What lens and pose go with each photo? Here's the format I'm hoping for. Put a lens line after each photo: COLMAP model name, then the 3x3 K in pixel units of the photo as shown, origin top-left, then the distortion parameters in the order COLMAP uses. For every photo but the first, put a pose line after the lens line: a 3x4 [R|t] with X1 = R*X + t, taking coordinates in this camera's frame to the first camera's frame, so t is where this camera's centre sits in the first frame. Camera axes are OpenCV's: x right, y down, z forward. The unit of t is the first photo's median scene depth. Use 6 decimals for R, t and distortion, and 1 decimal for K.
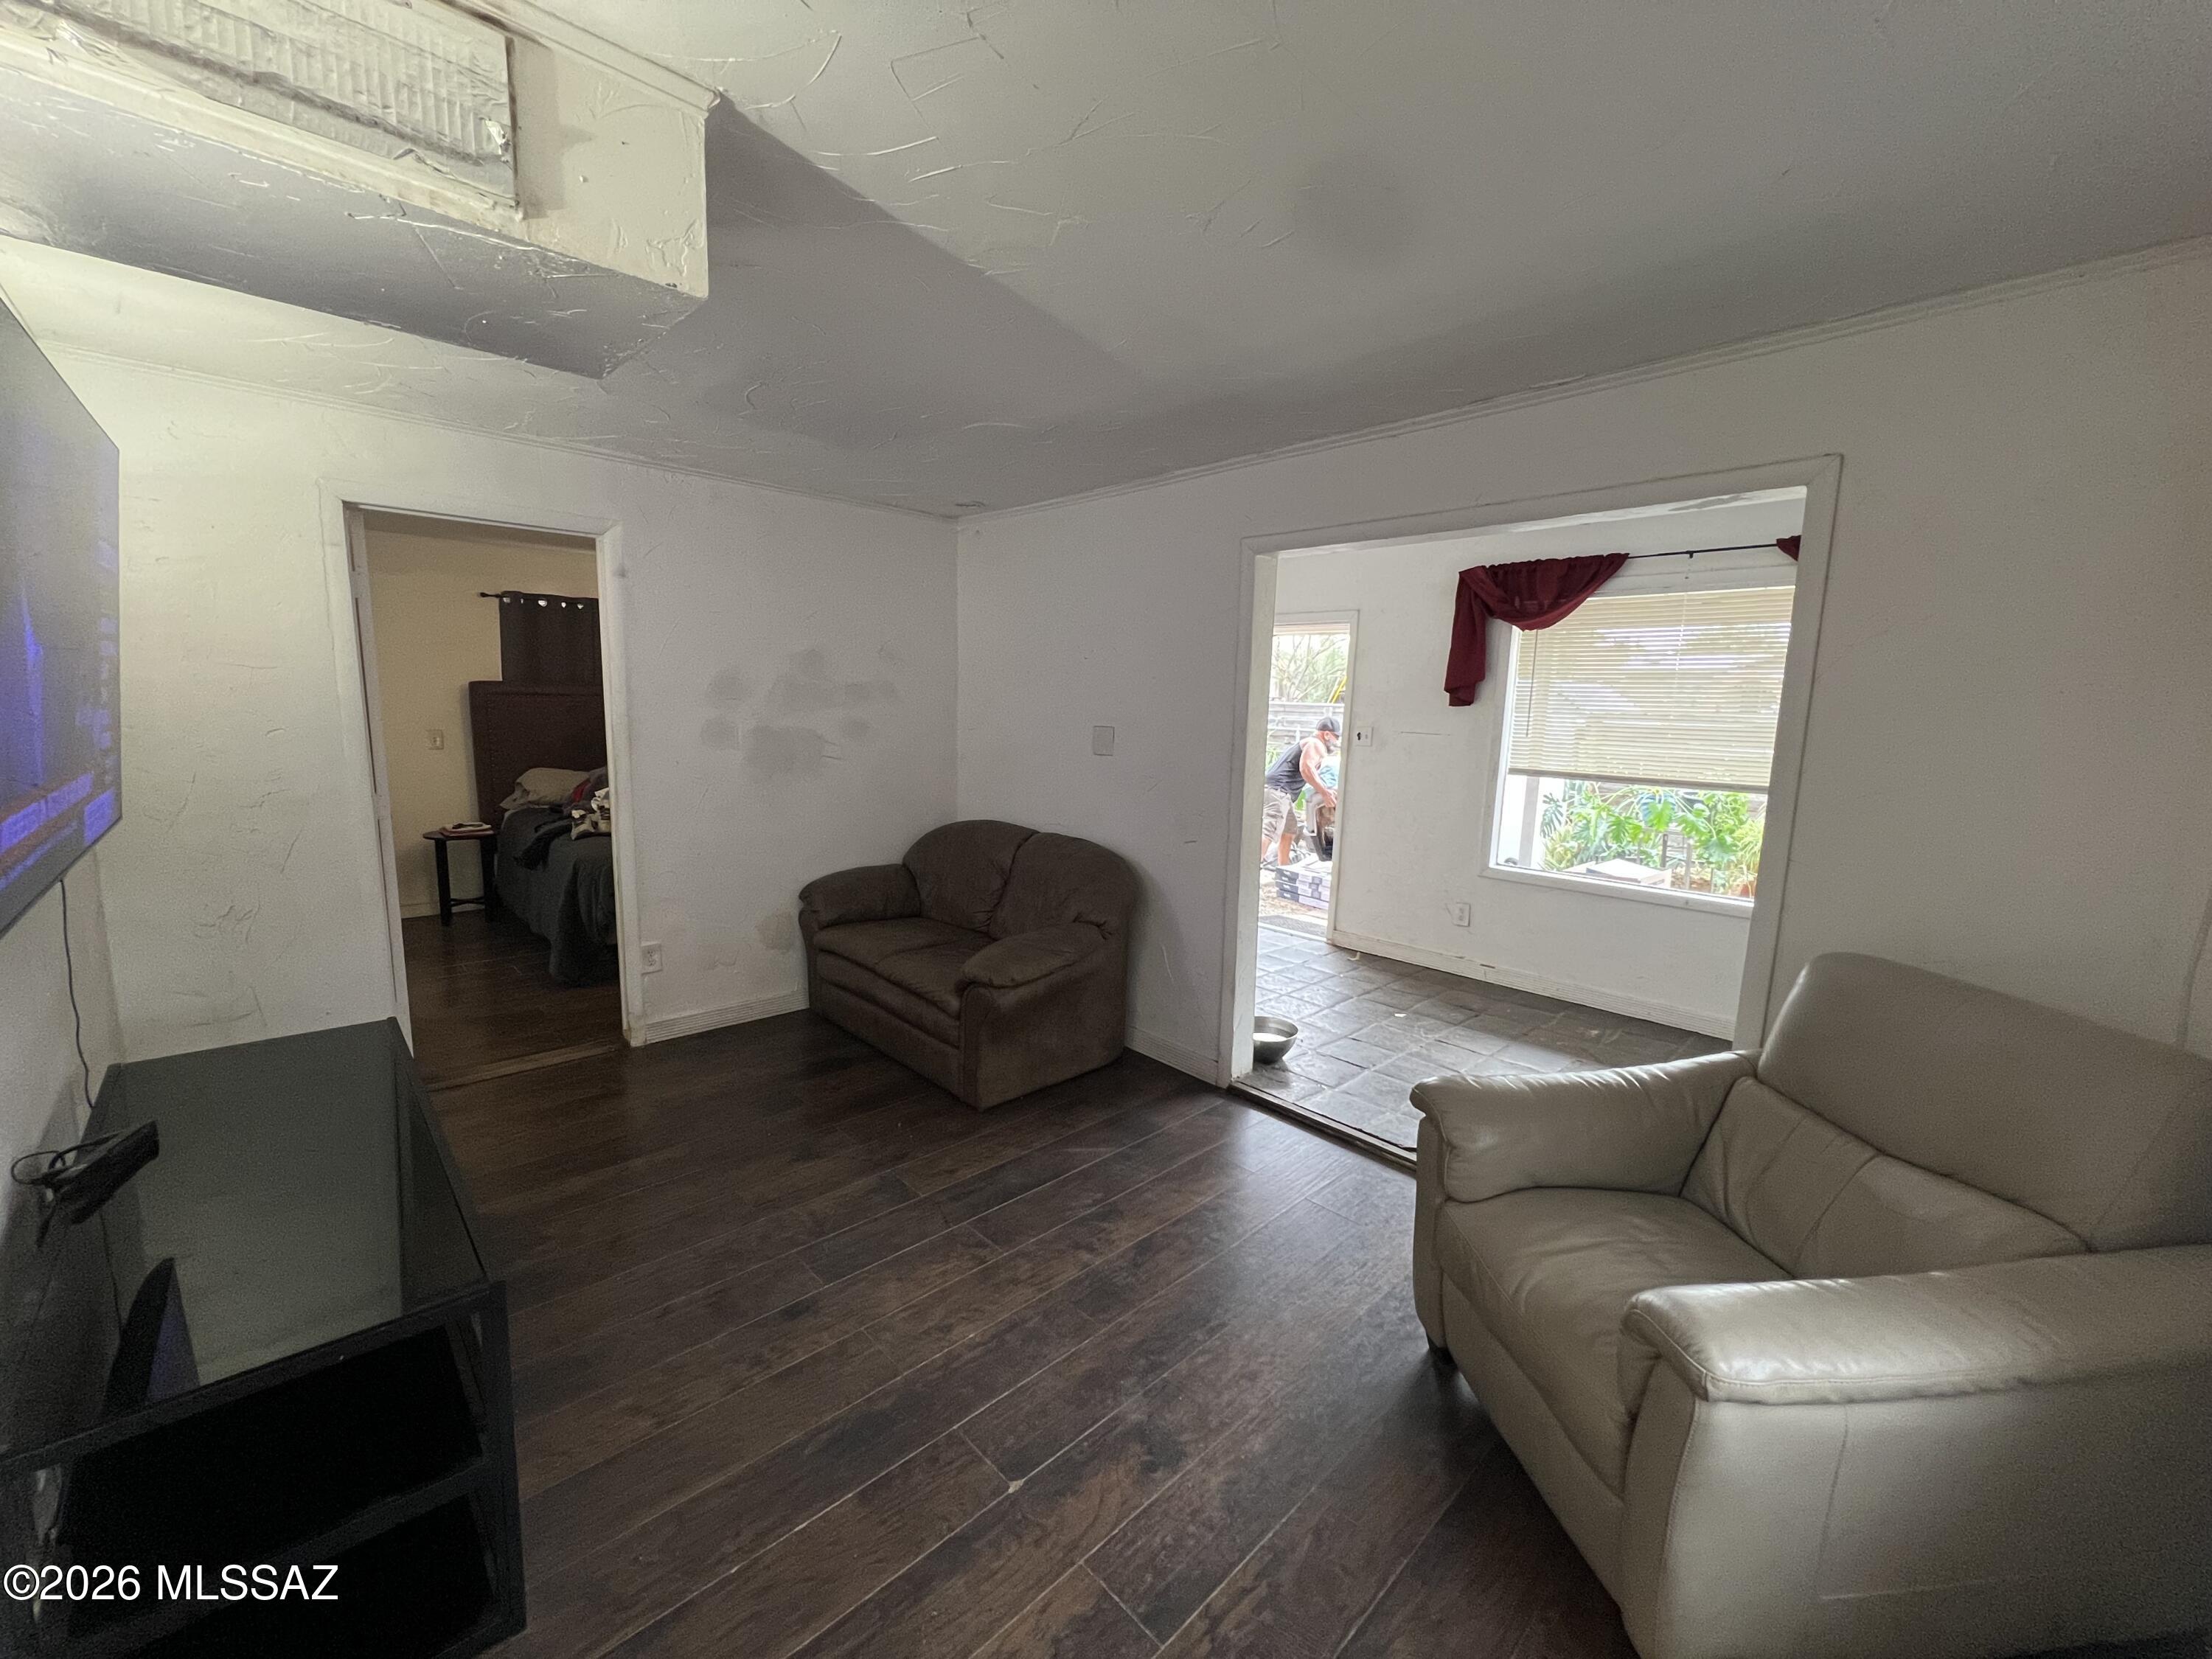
lens RADIAL K [[889.9, 0, 1100.9], [0, 889.9, 823.7], [0, 0, 1]] dist [-0.001991, 0.000749]
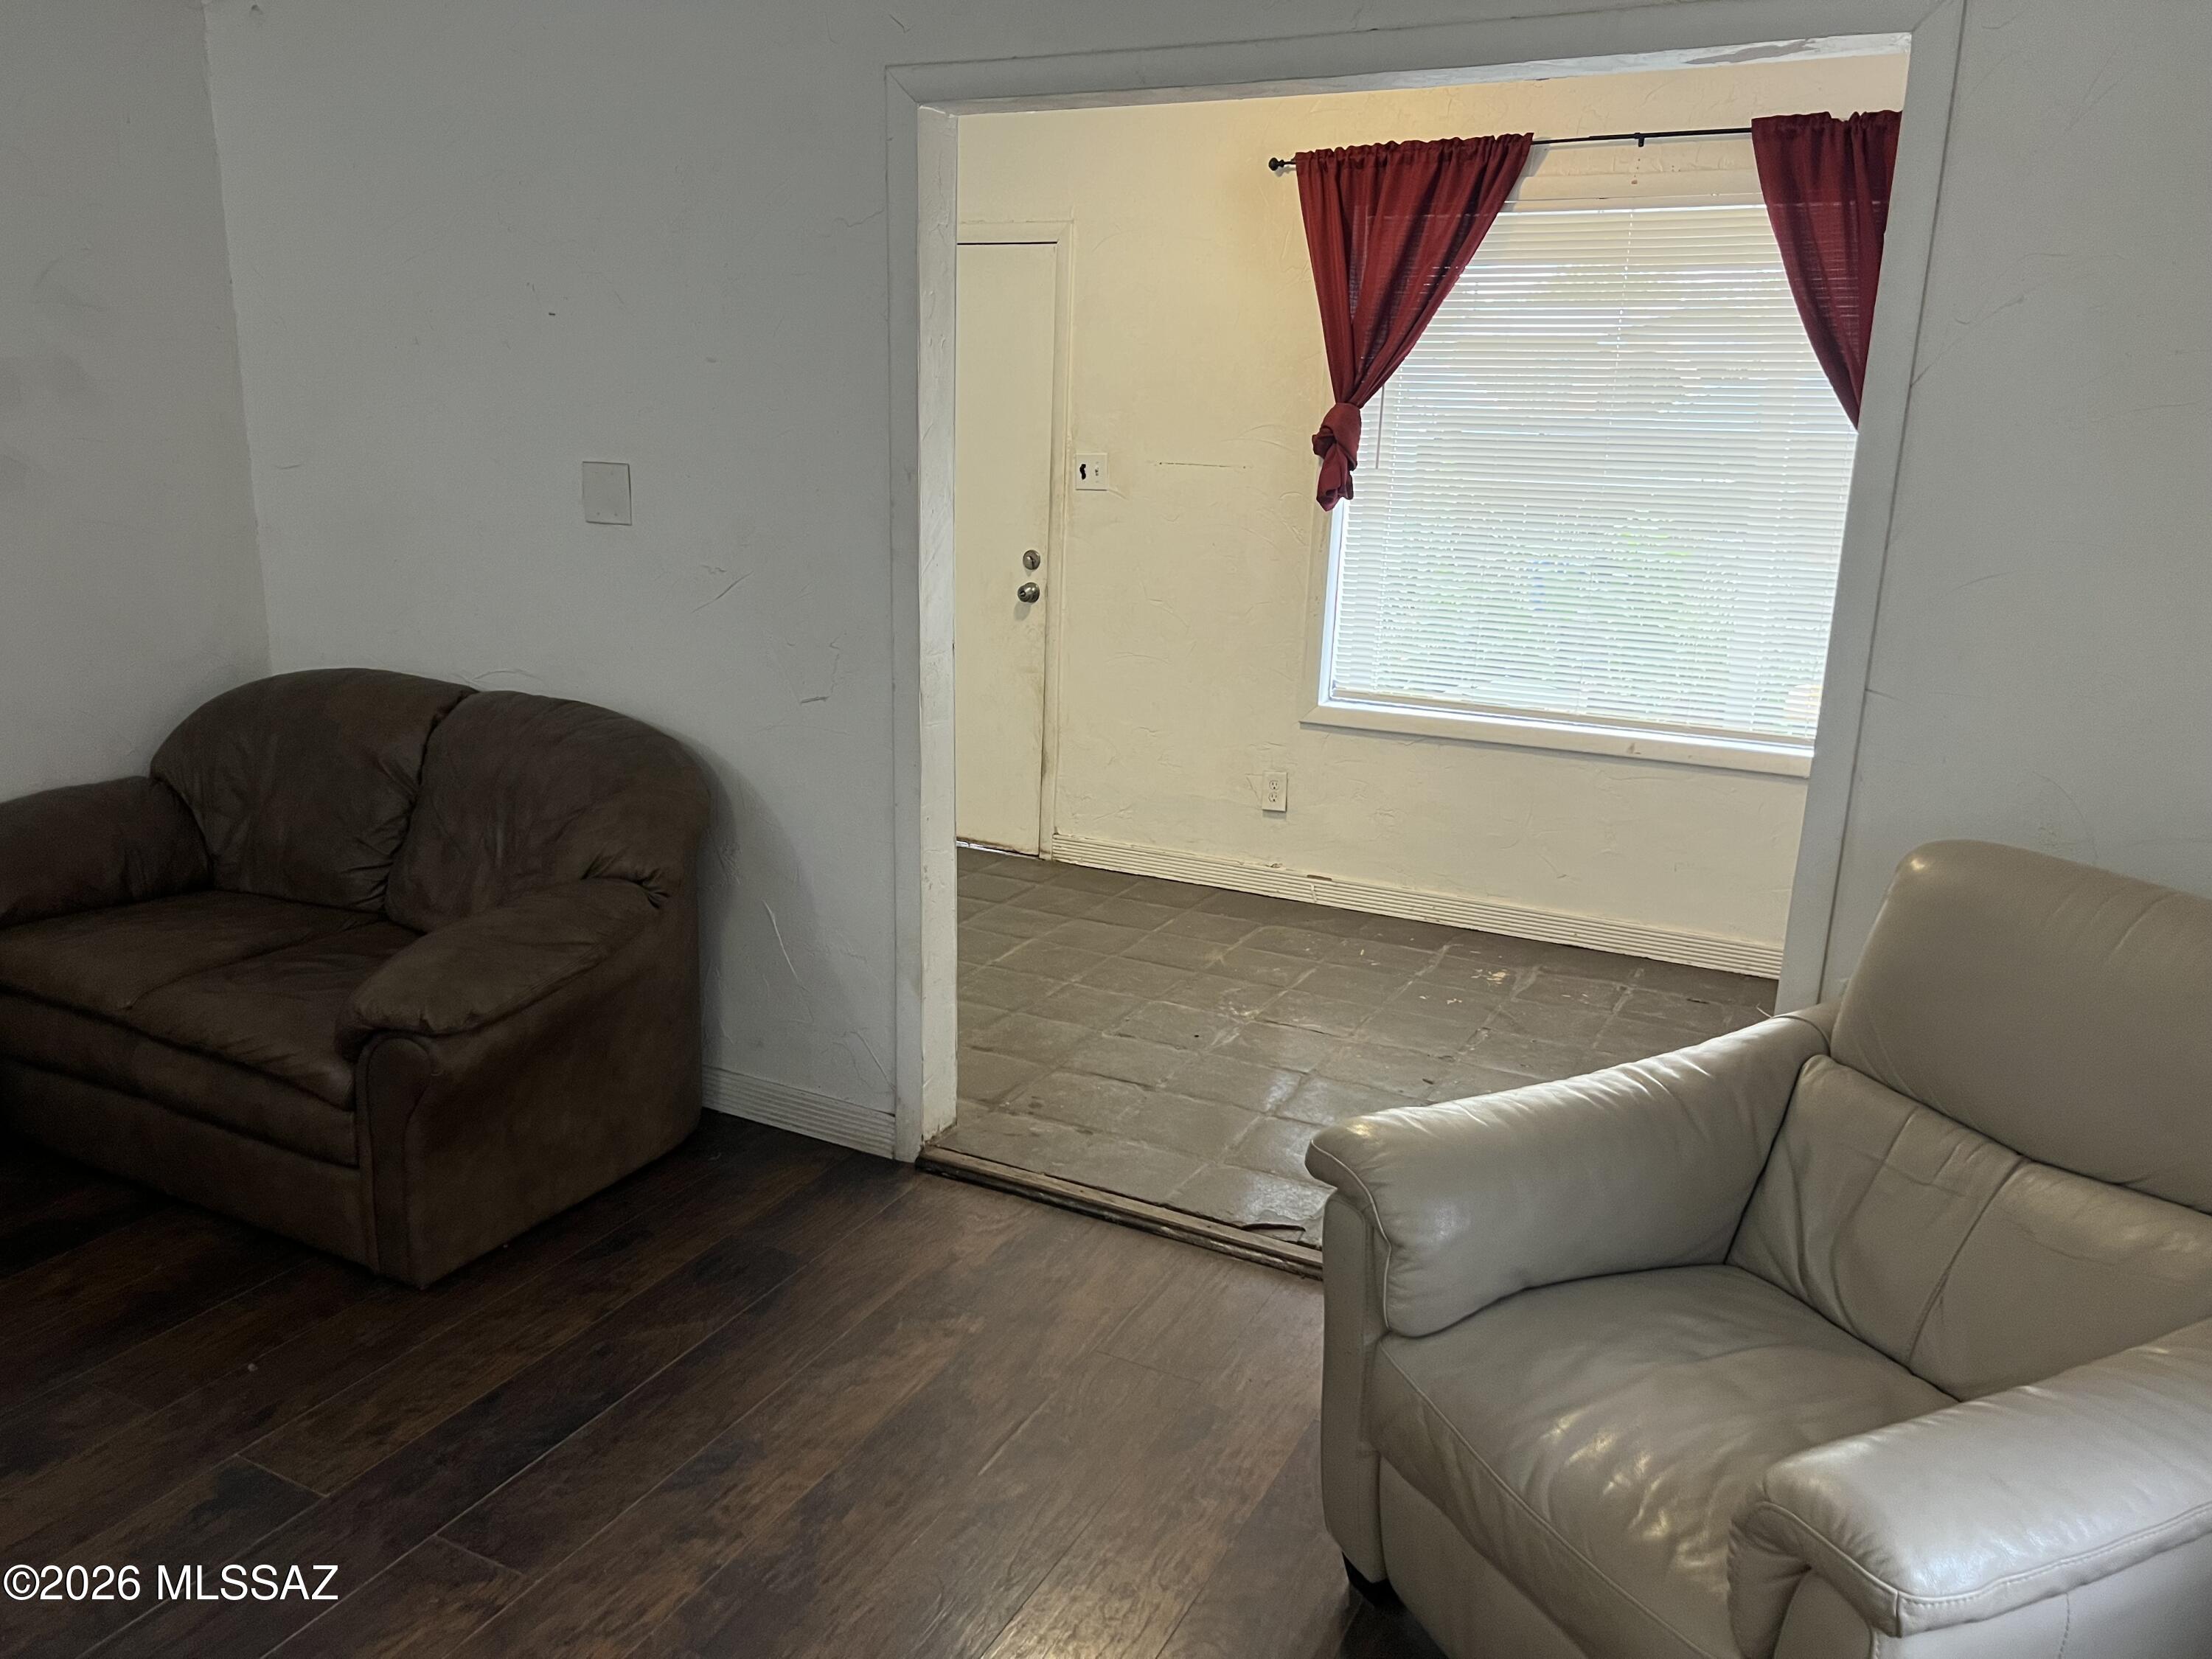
lens RADIAL K [[1658.9, 0, 1096.5], [0, 1658.9, 833.9], [0, 0, 1]] dist [0.062301, -0.074943]
pose [[0.947047, -0.082379, 0.310347, -0.053646], [0.043507, 0.990537, 0.130166, -0.022919], [-0.318134, -0.109771, 0.941669, 0.063056]]
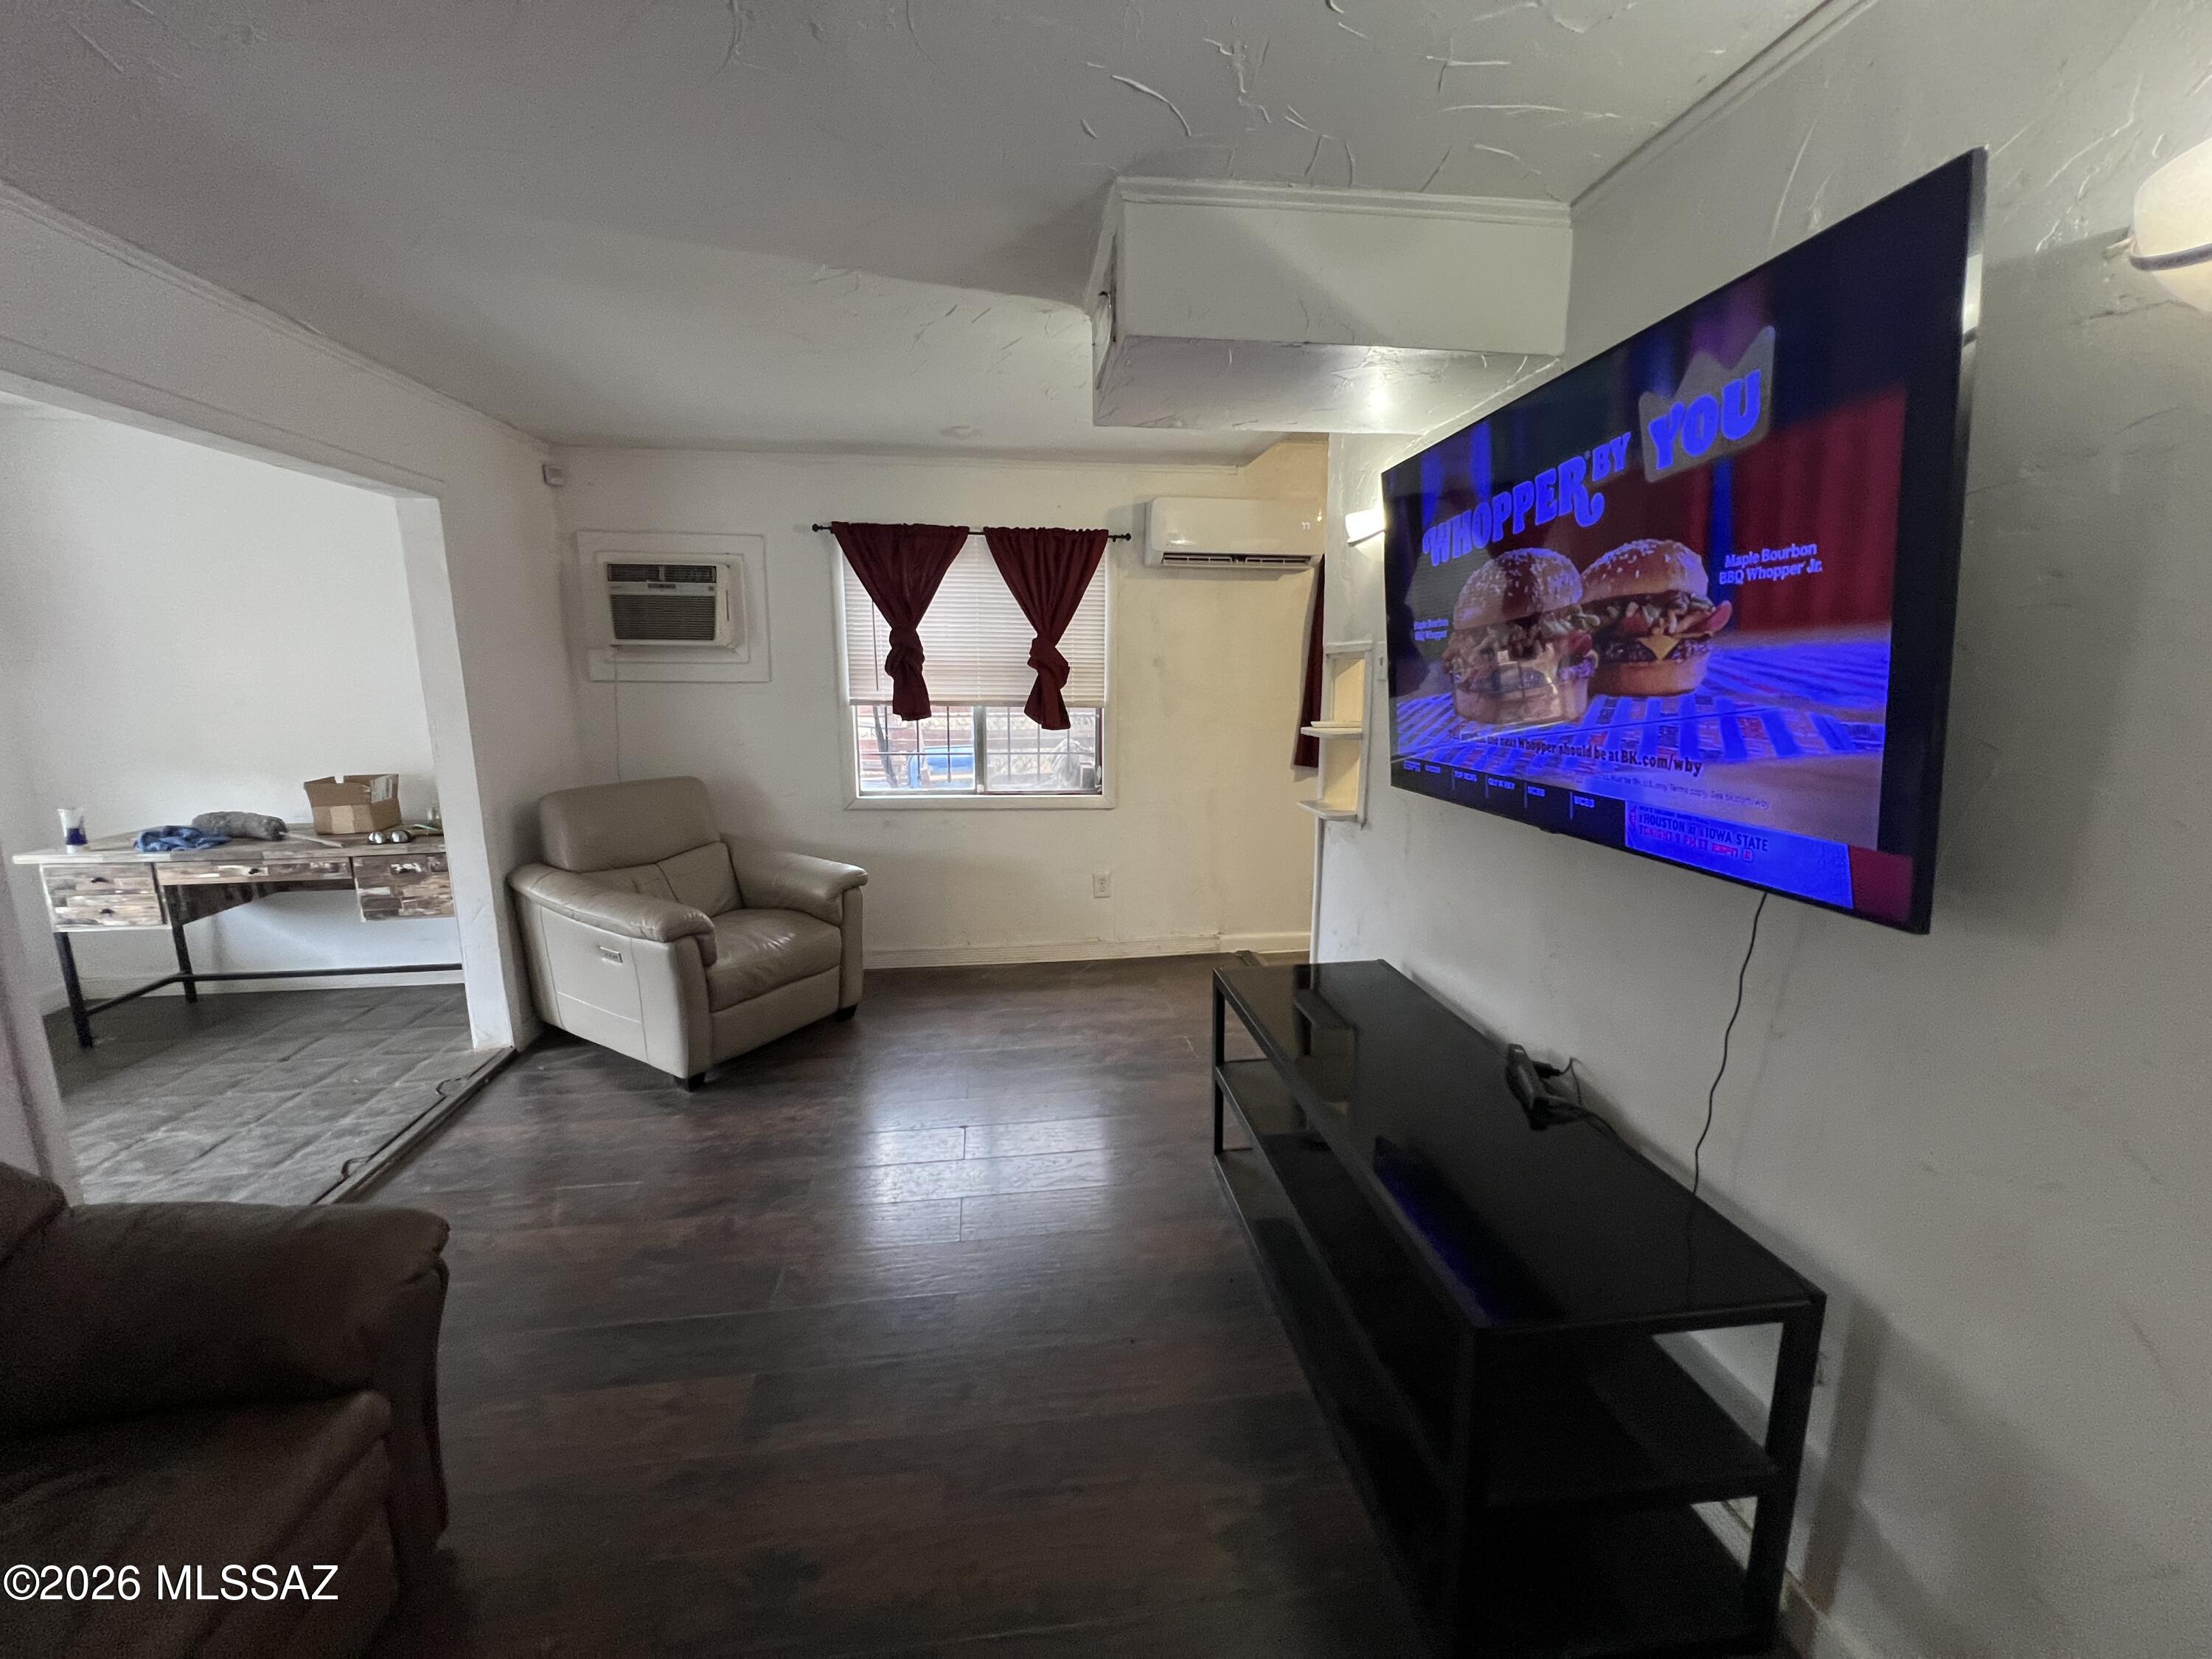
lens RADIAL K [[889.9, 0, 1088.4], [0, 889.9, 820.6], [0, 0, 1]] dist [-0.001991, 0.000749]
pose [[-0.803883, -0.123038, 0.581923, -0.666023], [0.068746, 0.952593, 0.296378, -0.162593], [-0.590802, 0.278258, -0.757315, 1.100661]]
